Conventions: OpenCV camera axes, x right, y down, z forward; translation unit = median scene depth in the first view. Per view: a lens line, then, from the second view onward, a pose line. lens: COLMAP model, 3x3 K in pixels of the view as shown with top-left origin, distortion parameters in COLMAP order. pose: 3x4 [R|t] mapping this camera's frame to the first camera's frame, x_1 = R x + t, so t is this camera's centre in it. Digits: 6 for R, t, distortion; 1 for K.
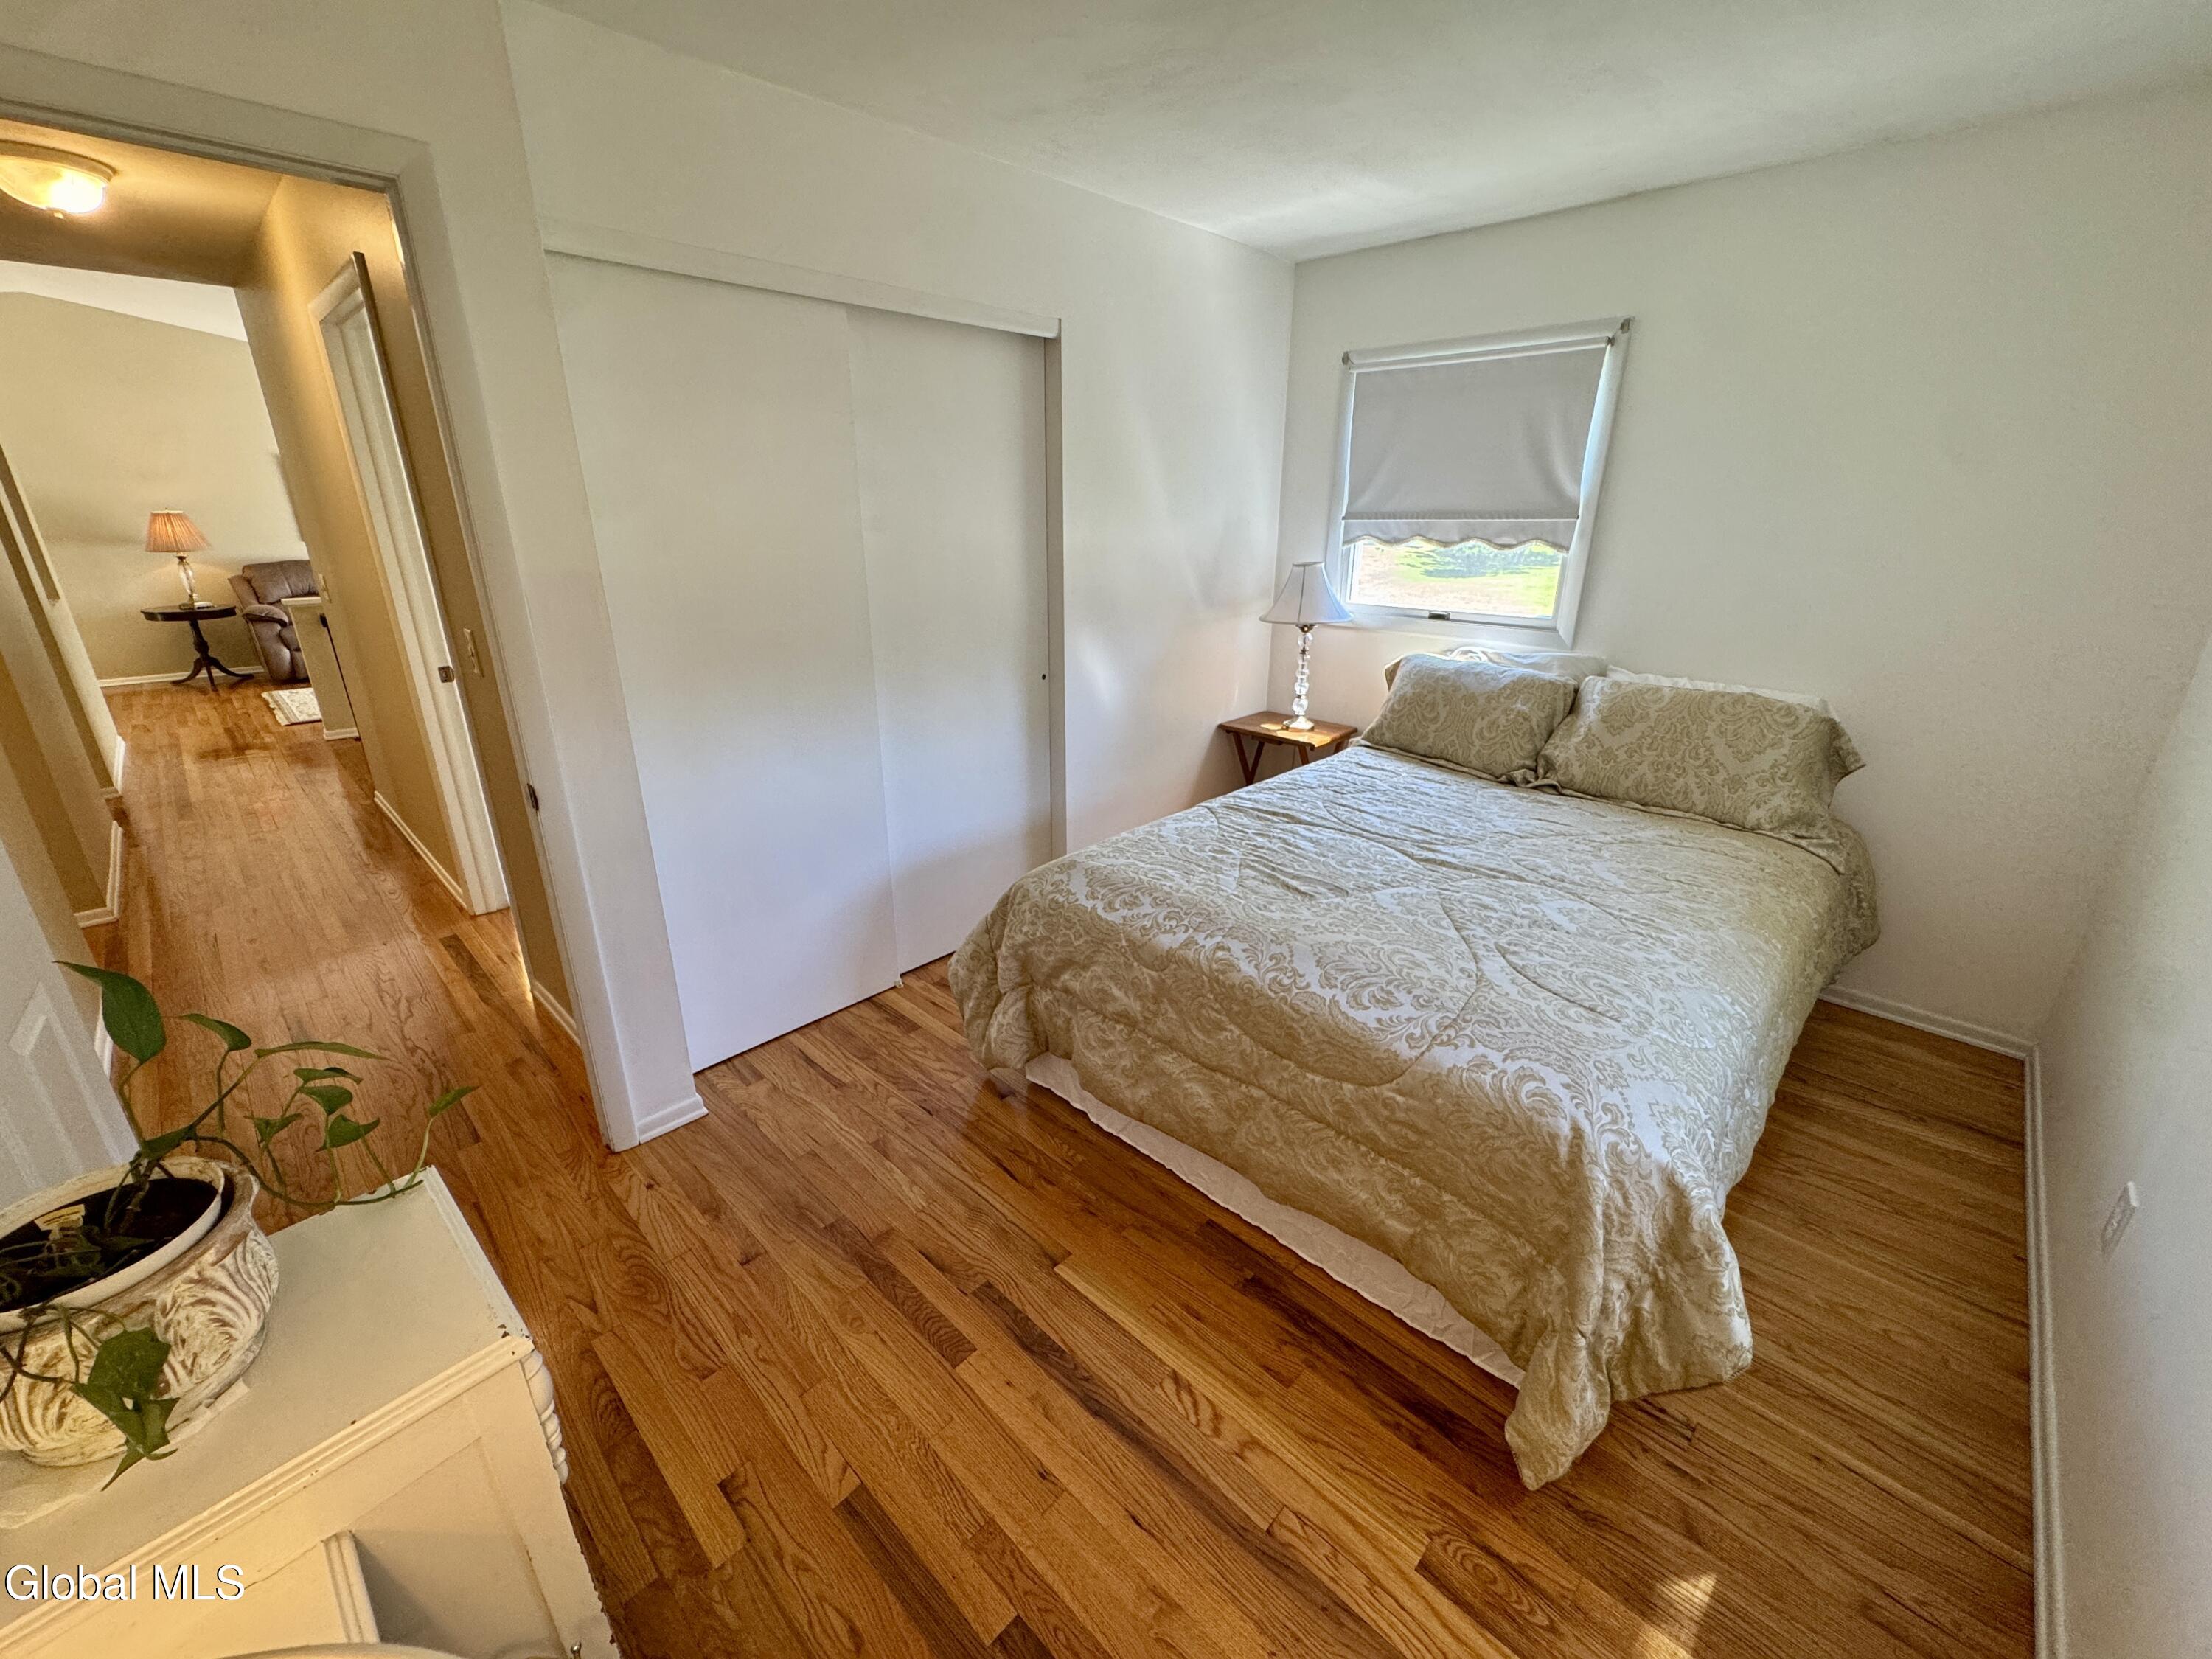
lens RADIAL K [[878.9, 0, 1095.2], [0, 878.9, 823.1], [0, 0, 1]] dist [-0.004042, 0.000494]
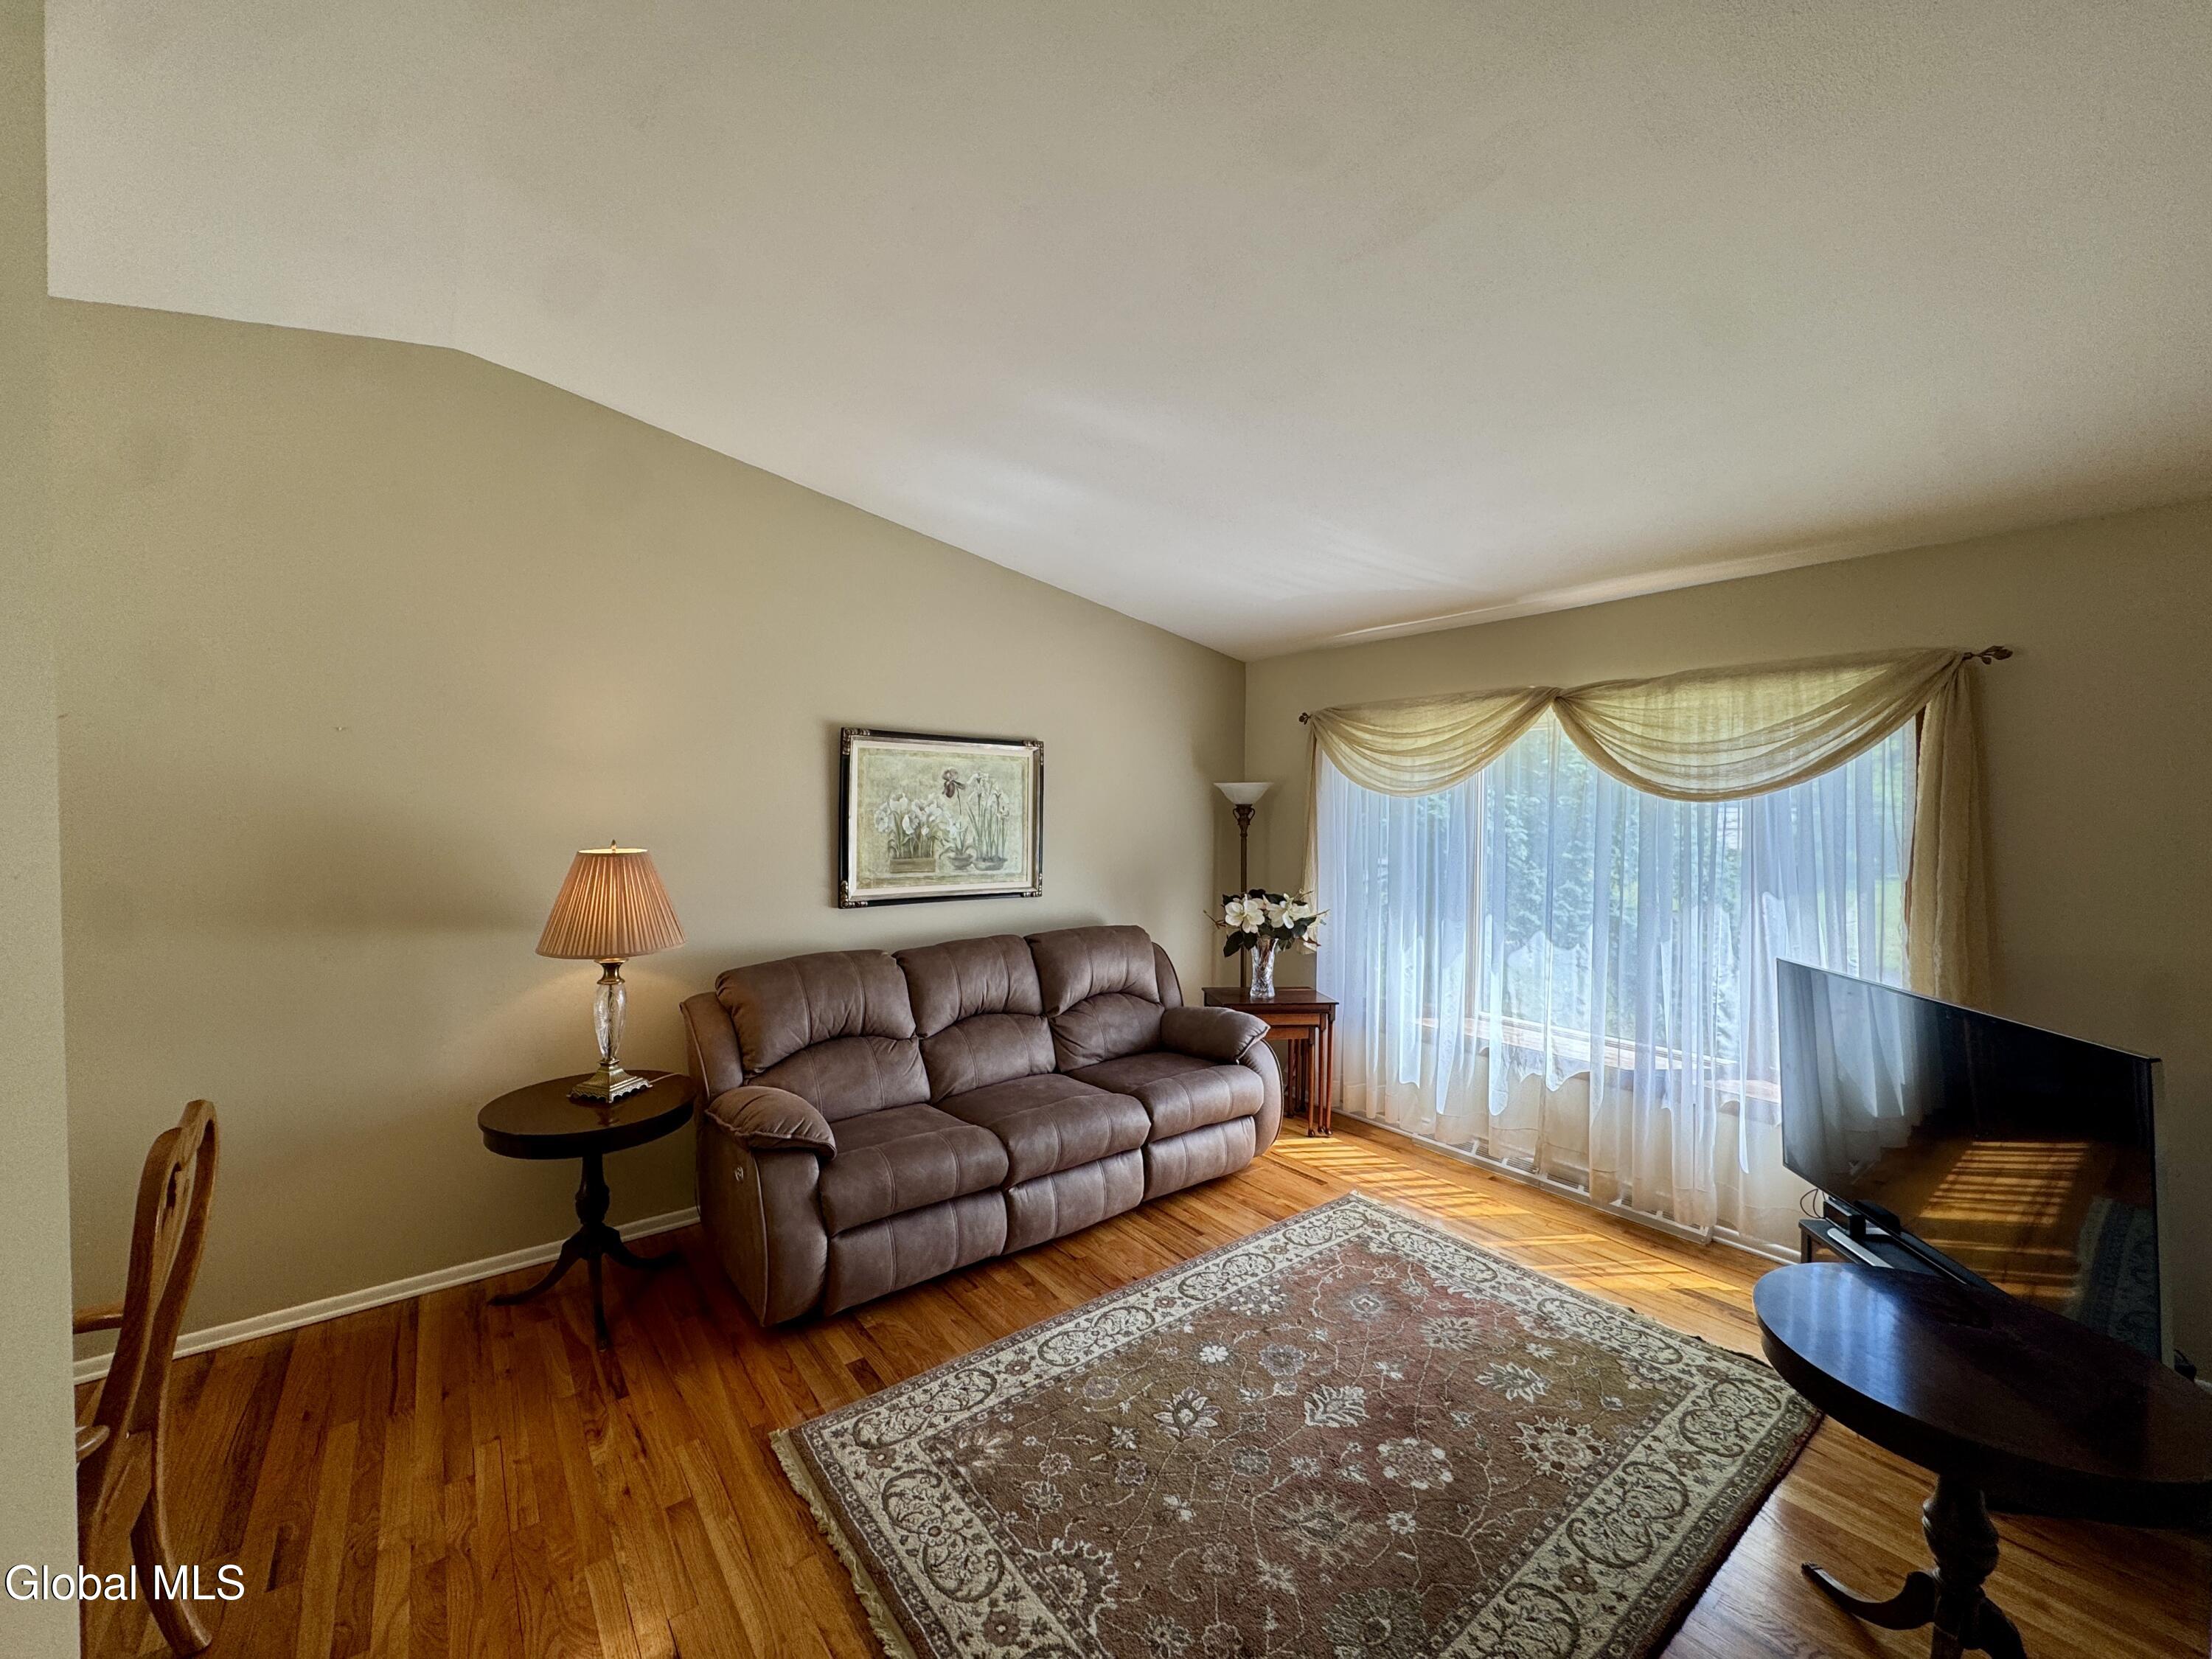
lens RADIAL K [[878.9, 0, 1103.9], [0, 878.9, 830.2], [0, 0, 1]] dist [-0.004042, 0.000494]
pose [[0.989940, 0.005251, -0.141391, -0.820373], [-0.050024, 0.947759, -0.315041, -0.262152], [0.132351, 0.318945, 0.938487, 0.688652]]
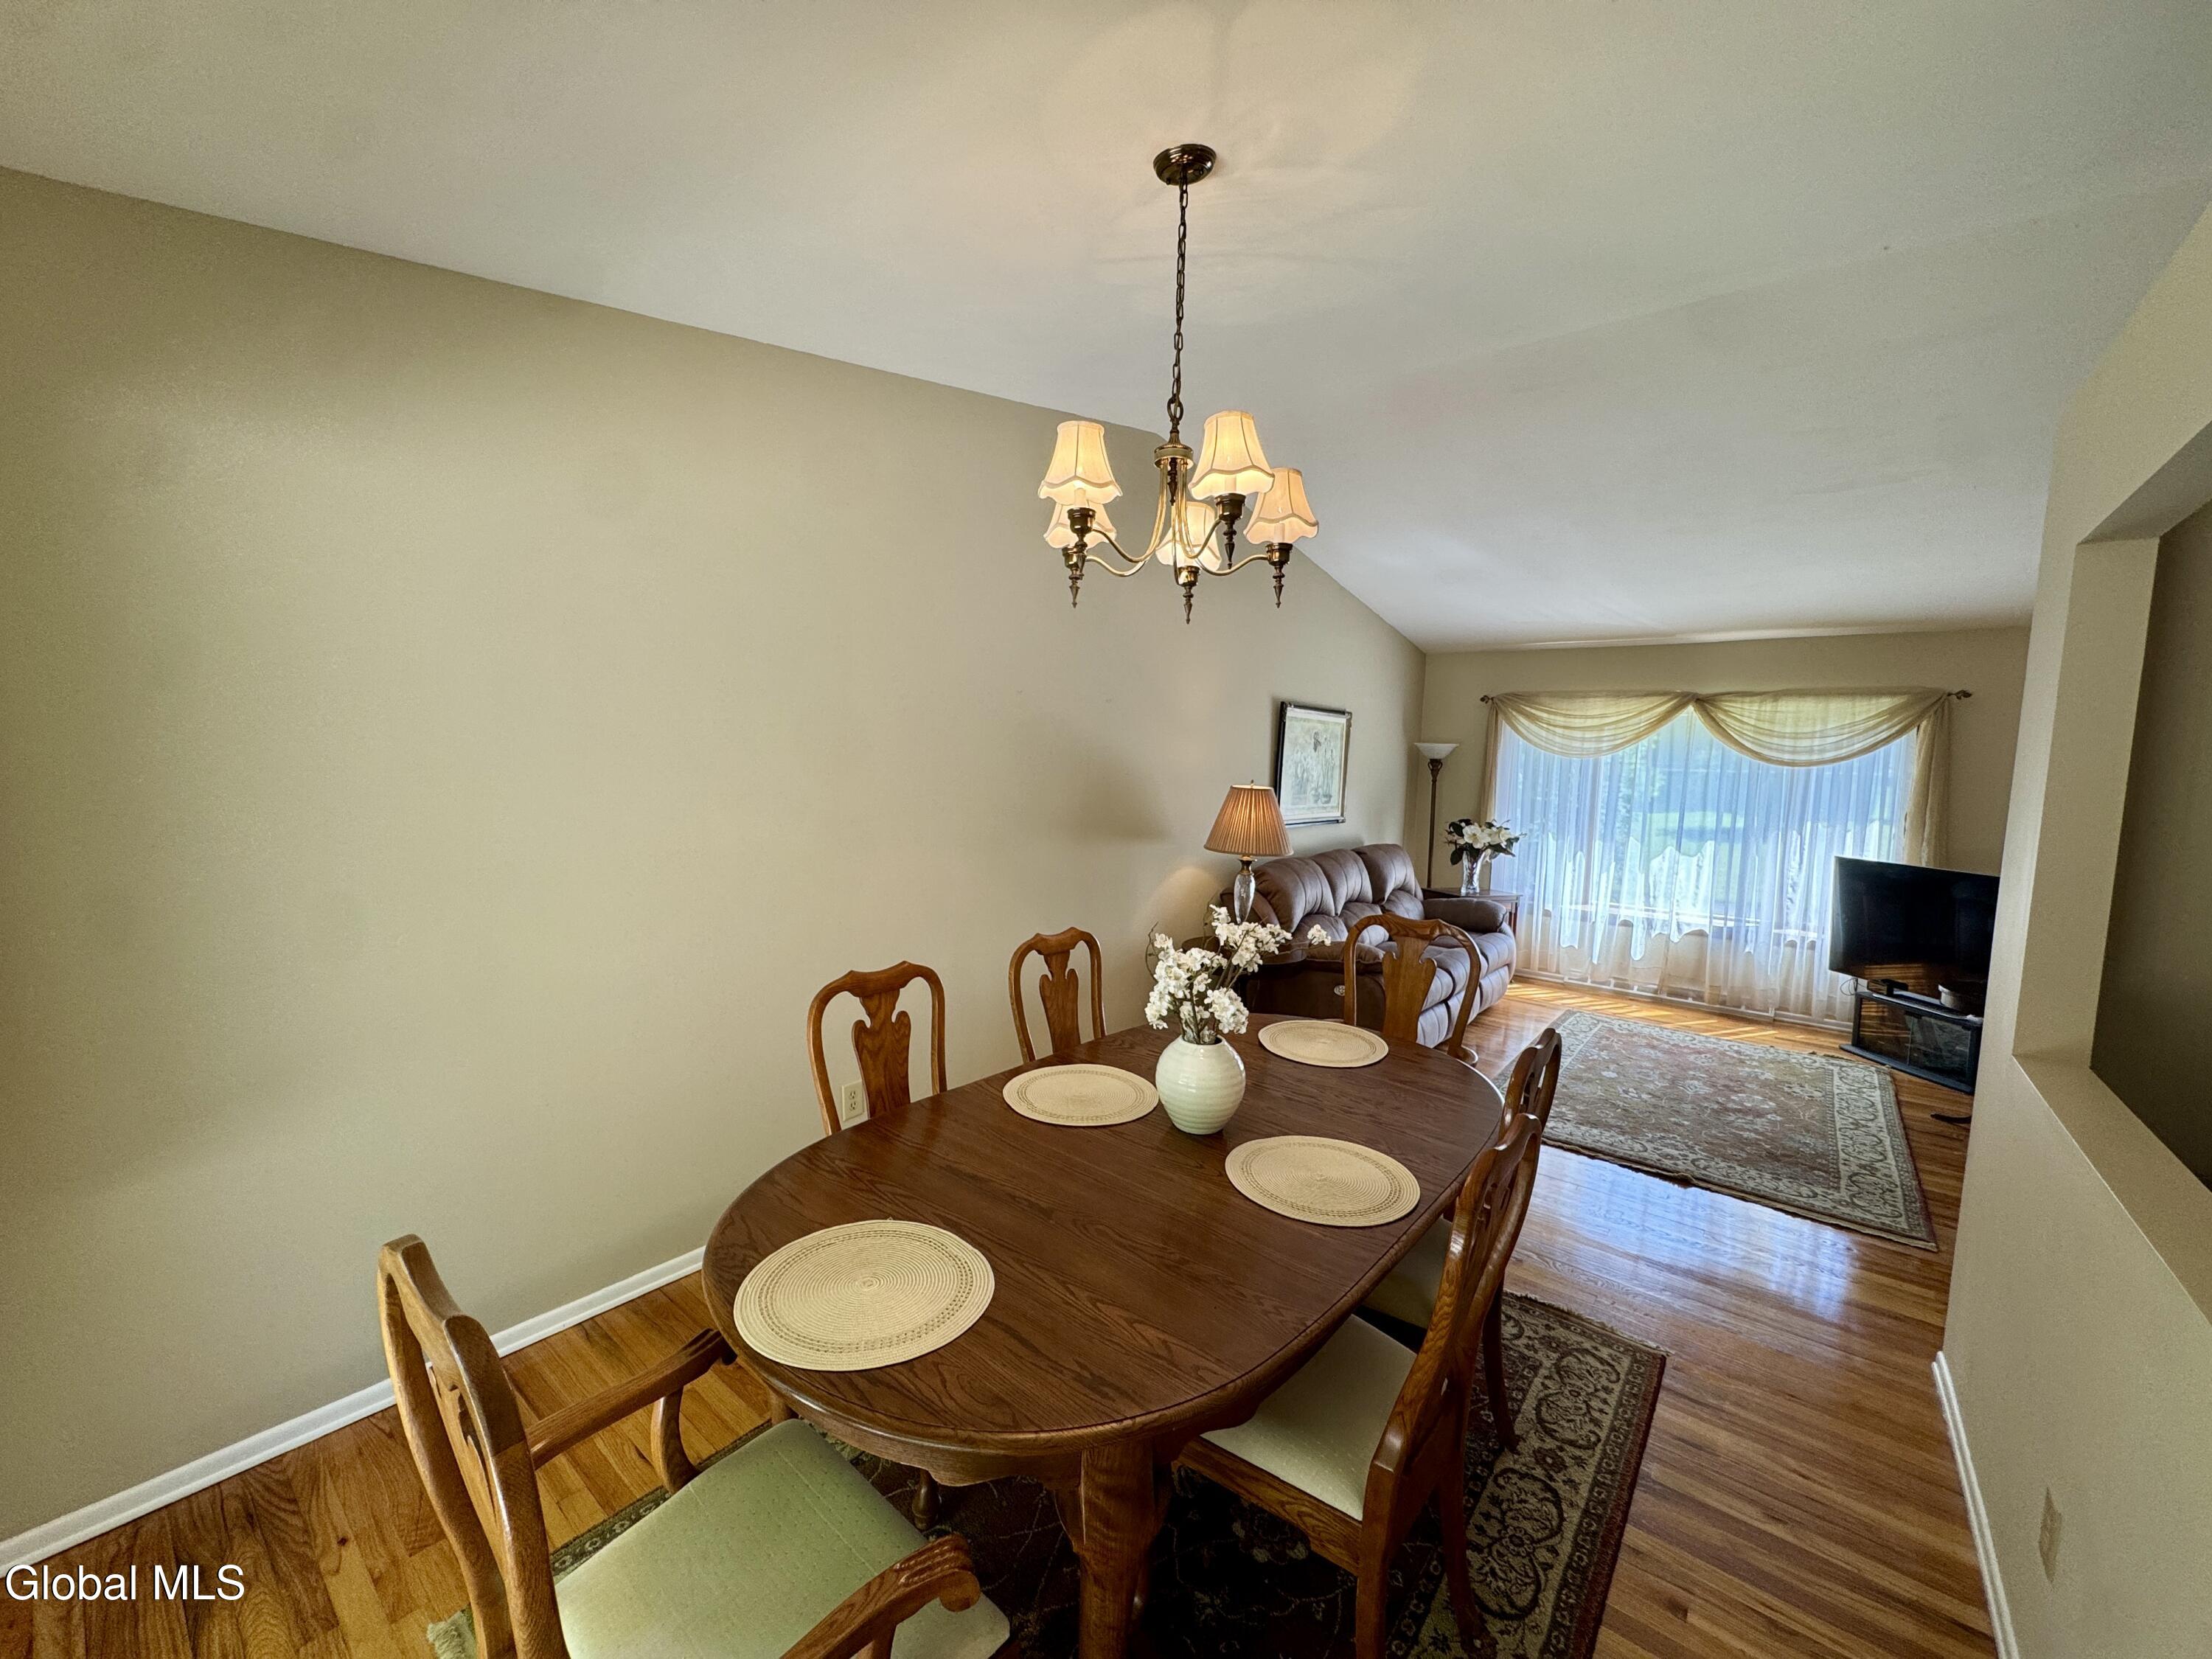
lens RADIAL K [[878.9, 0, 1103.1], [0, 878.9, 831.1], [0, 0, 1]] dist [-0.004042, 0.000494]
pose [[0.995767, 0.016332, 0.090451, -1.247507], [0.007253, 0.967057, -0.254456, -0.186959], [-0.091627, 0.254035, 0.962845, 0.475470]]
